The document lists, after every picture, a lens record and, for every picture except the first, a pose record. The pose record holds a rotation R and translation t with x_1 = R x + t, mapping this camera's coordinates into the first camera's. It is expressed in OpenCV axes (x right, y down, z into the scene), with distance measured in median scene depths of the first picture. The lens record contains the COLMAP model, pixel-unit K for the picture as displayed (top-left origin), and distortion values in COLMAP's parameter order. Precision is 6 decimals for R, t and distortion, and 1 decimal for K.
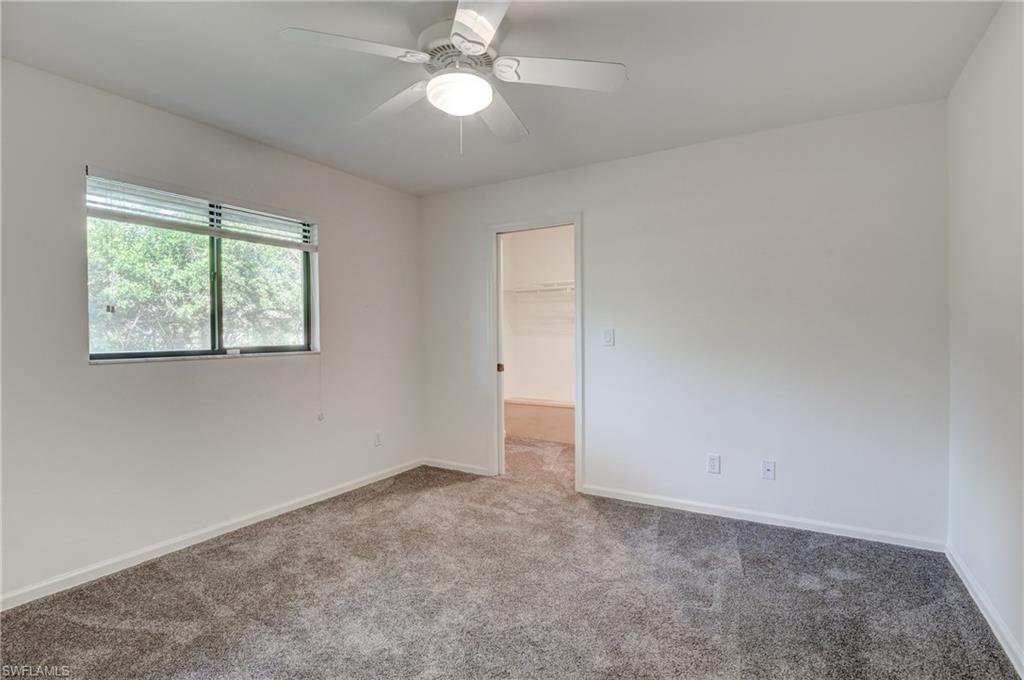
lens RADIAL K [[494.0, 0, 512.0], [0, 494.0, 336.7], [0, 0, 1]] dist [-0.024035, -0.000663]
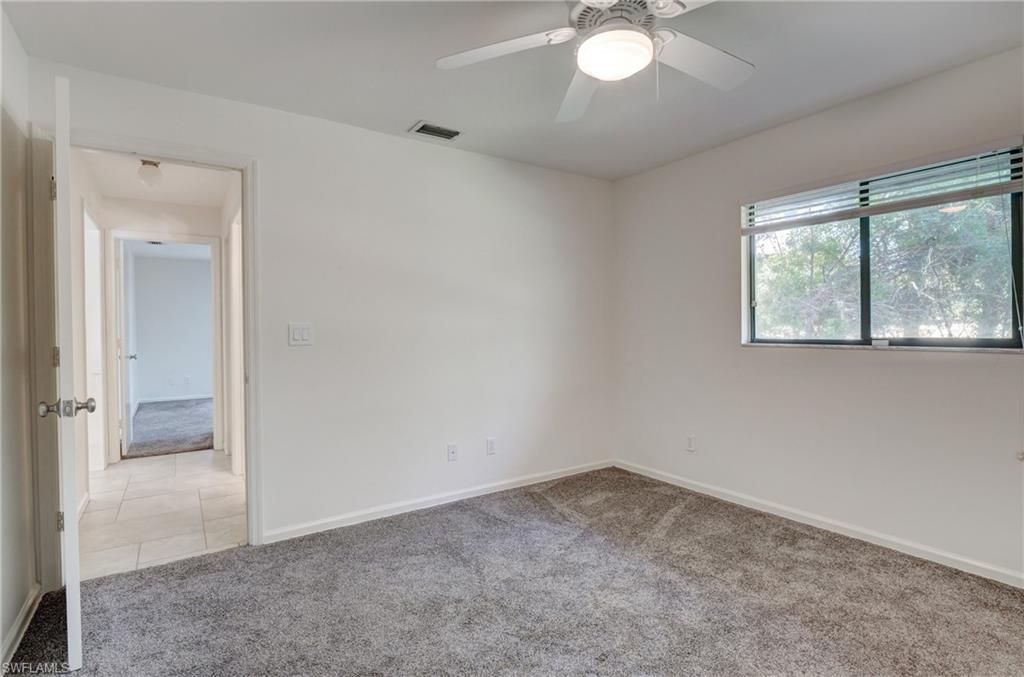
lens RADIAL K [[494.0, 0, 511.5], [0, 494.0, 335.4], [0, 0, 1]] dist [-0.024035, -0.000663]
pose [[-0.424806, 0.025603, -0.904922, 0.508697], [0.006806, 0.999662, 0.025089, -0.009382], [0.905259, 0.004499, -0.424837, 0.793054]]
